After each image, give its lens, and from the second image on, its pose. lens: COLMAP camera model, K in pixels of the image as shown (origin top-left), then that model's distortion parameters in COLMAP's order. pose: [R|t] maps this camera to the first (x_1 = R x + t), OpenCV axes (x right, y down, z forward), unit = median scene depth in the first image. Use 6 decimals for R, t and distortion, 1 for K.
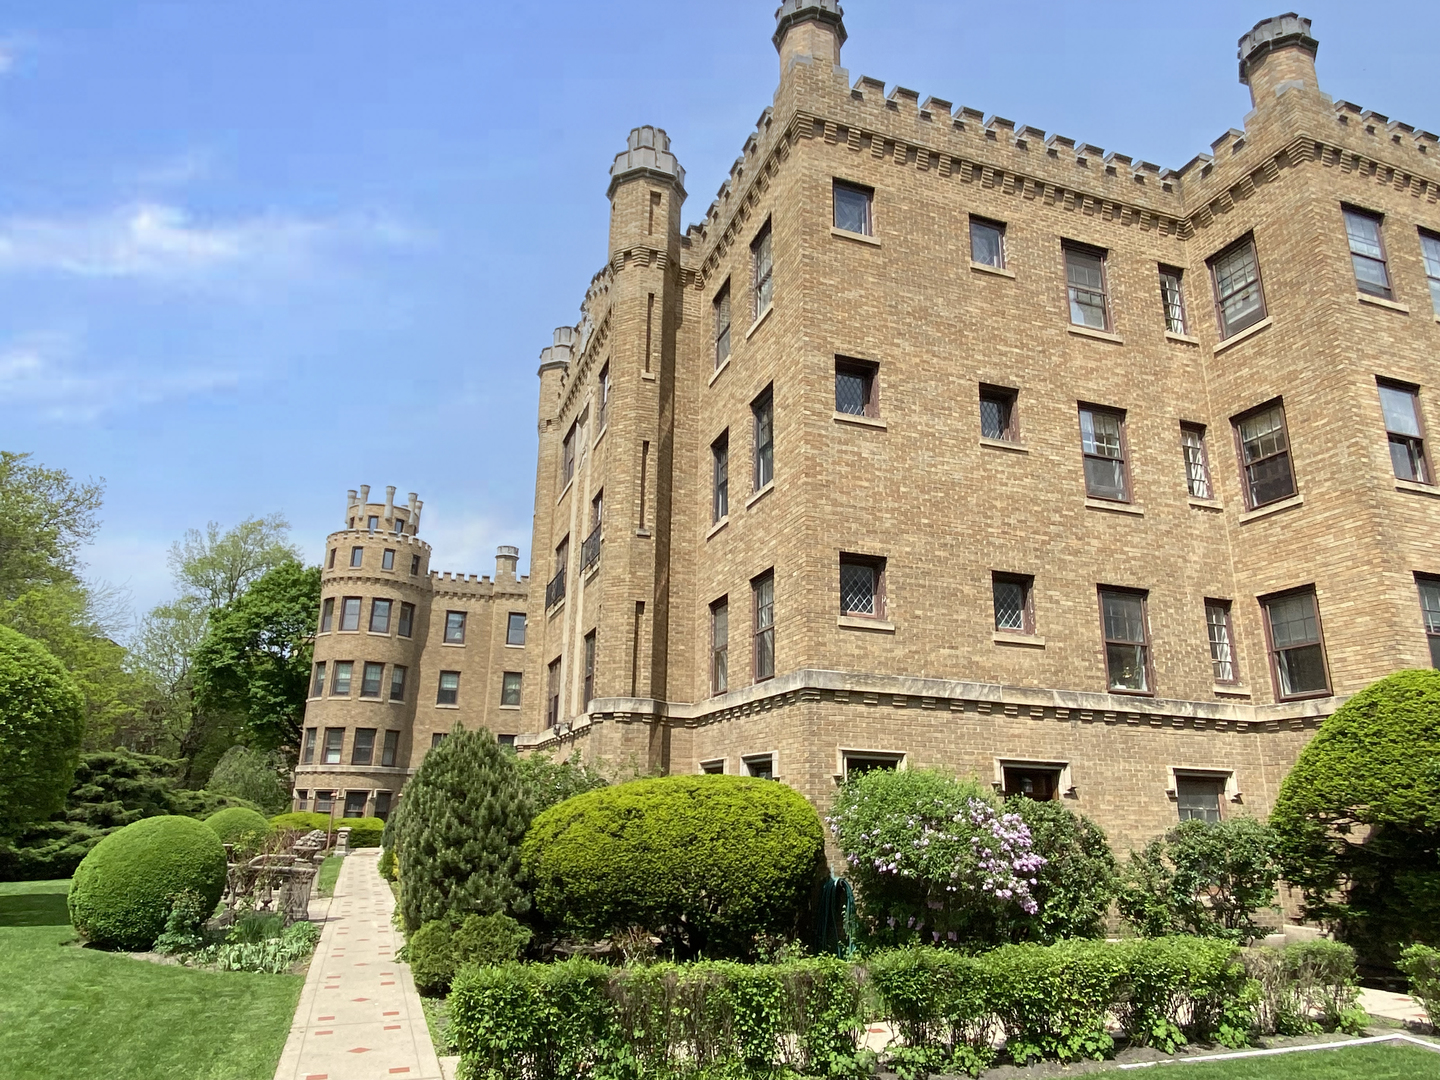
lens RADIAL K [[948.8, 0, 720.0], [0, 948.8, 540.0], [0, 0, 1]] dist [-0.003802, -0.003164]
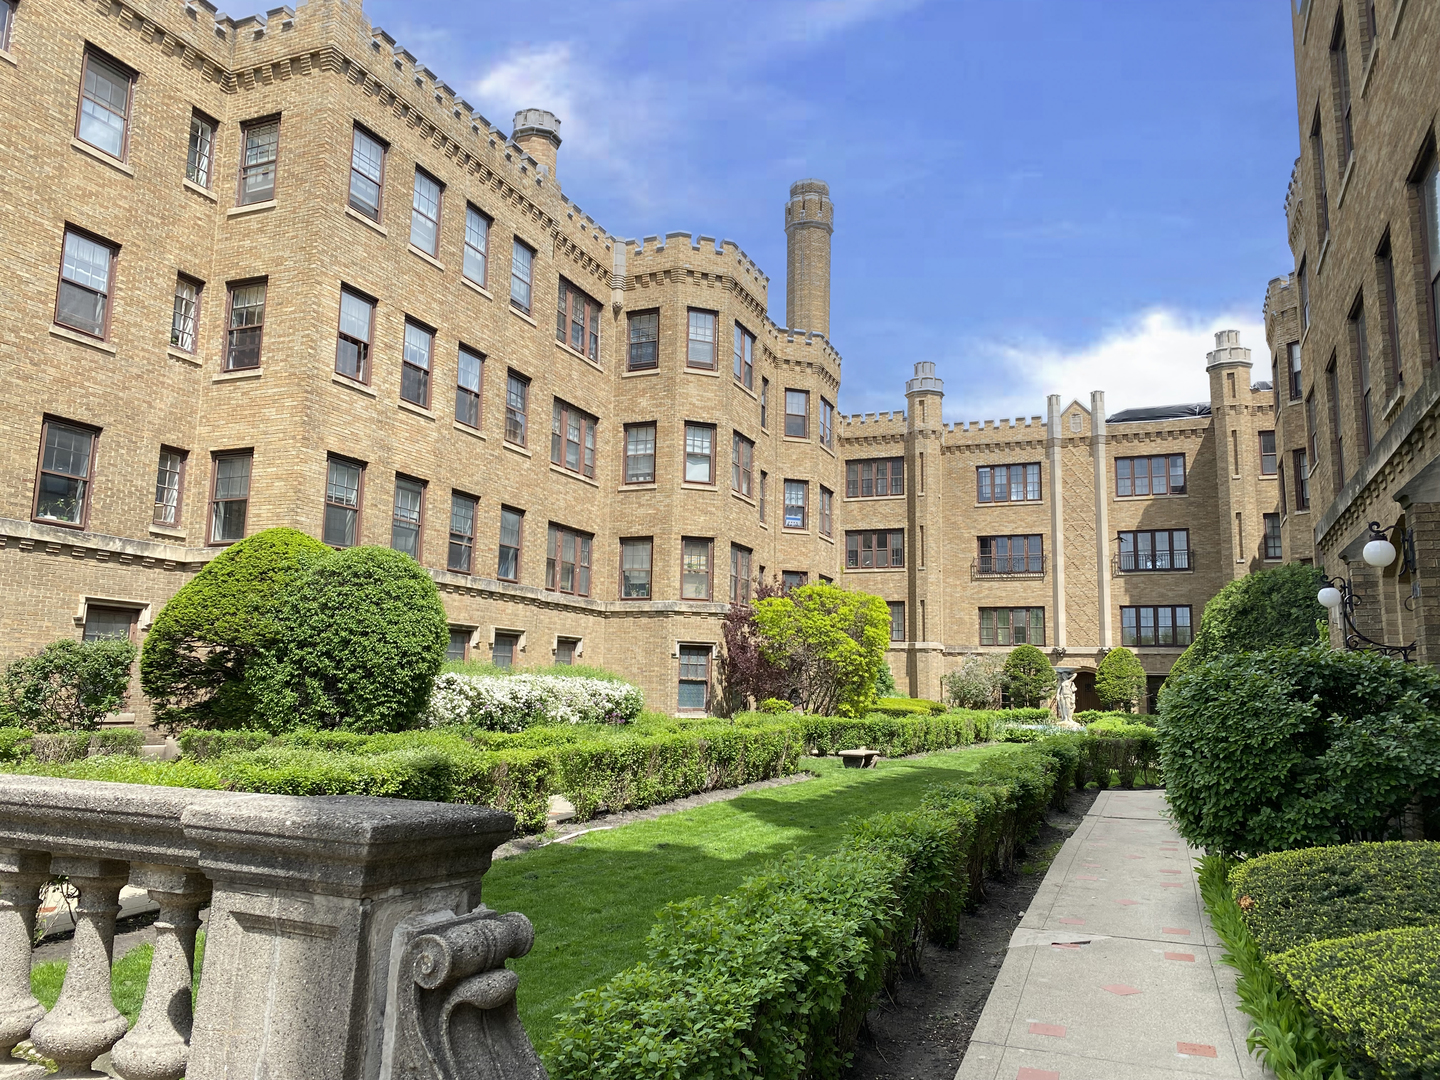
lens RADIAL K [[1081.1, 0, 721.4], [0, 1081.1, 529.8], [0, 0, 1]] dist [0.001206, -0.003522]
pose [[0.674166, 0.102932, 0.731372, 0.059677], [-0.212350, 0.975444, 0.058459, -0.049278], [-0.707395, -0.194718, 0.679468, -0.281650]]
